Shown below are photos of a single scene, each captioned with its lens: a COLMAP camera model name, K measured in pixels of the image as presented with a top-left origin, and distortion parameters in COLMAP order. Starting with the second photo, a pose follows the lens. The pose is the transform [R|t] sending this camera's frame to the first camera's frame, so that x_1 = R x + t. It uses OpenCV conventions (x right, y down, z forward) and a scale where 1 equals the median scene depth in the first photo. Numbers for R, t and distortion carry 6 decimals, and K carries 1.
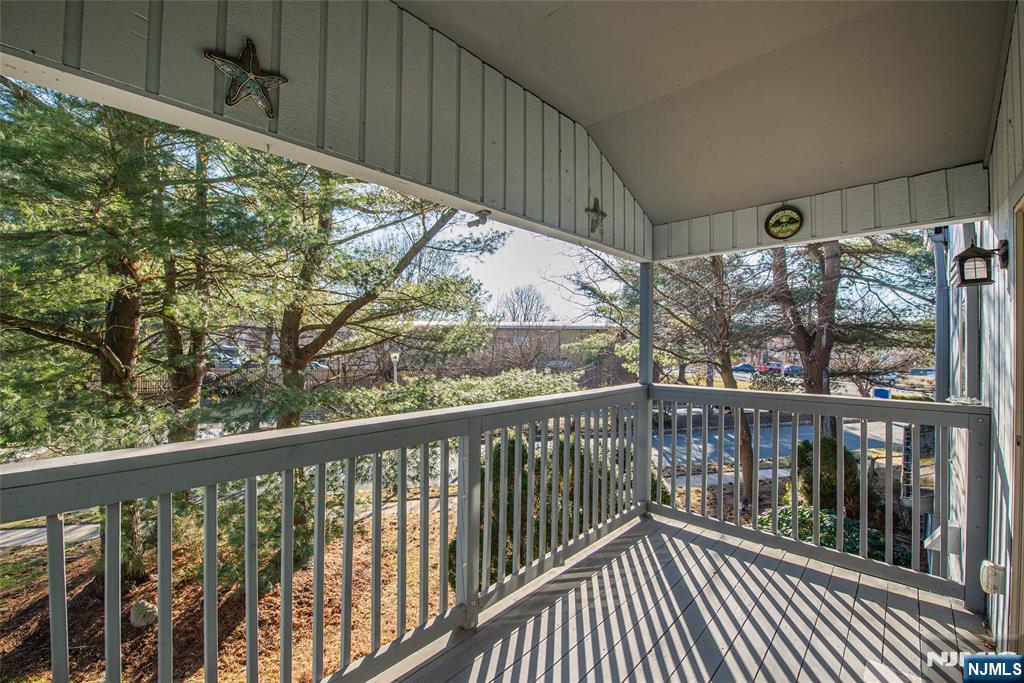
lens RADIAL K [[401.3, 0, 520.8], [0, 401.3, 342.5], [0, 0, 1]] dist [0.001379, -0.002075]
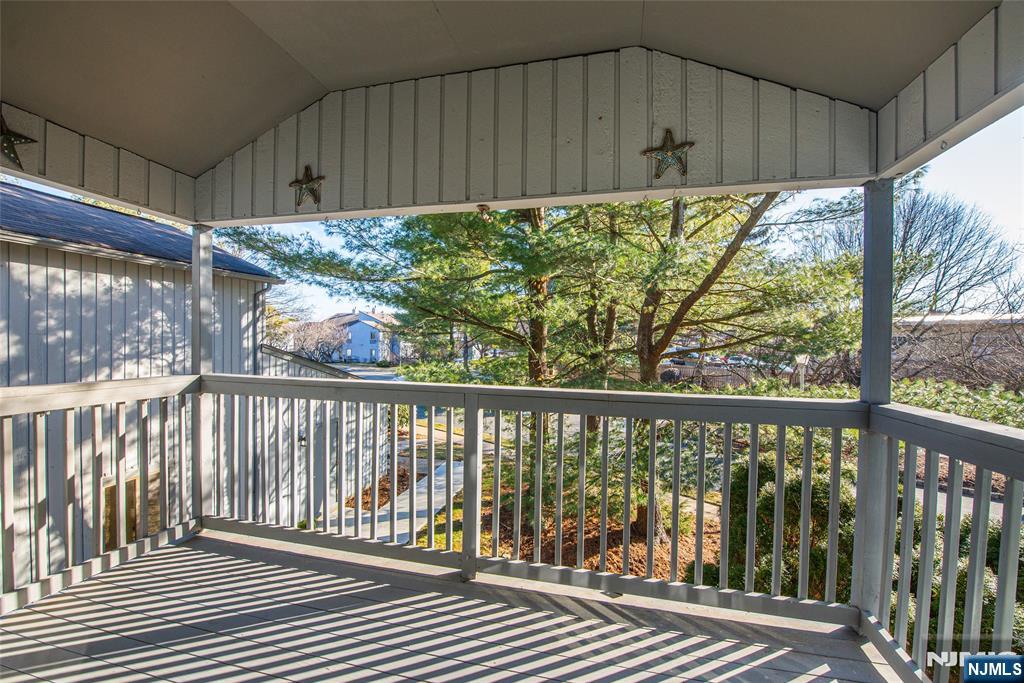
lens RADIAL K [[401.3, 0, 519.8], [0, 401.3, 344.6], [0, 0, 1]] dist [0.001379, -0.002075]
pose [[0.535026, 0.006182, -0.844813, 0.711972], [-0.003823, 0.999981, 0.004896, 0.034691], [0.844827, 0.000610, 0.535039, 0.407415]]
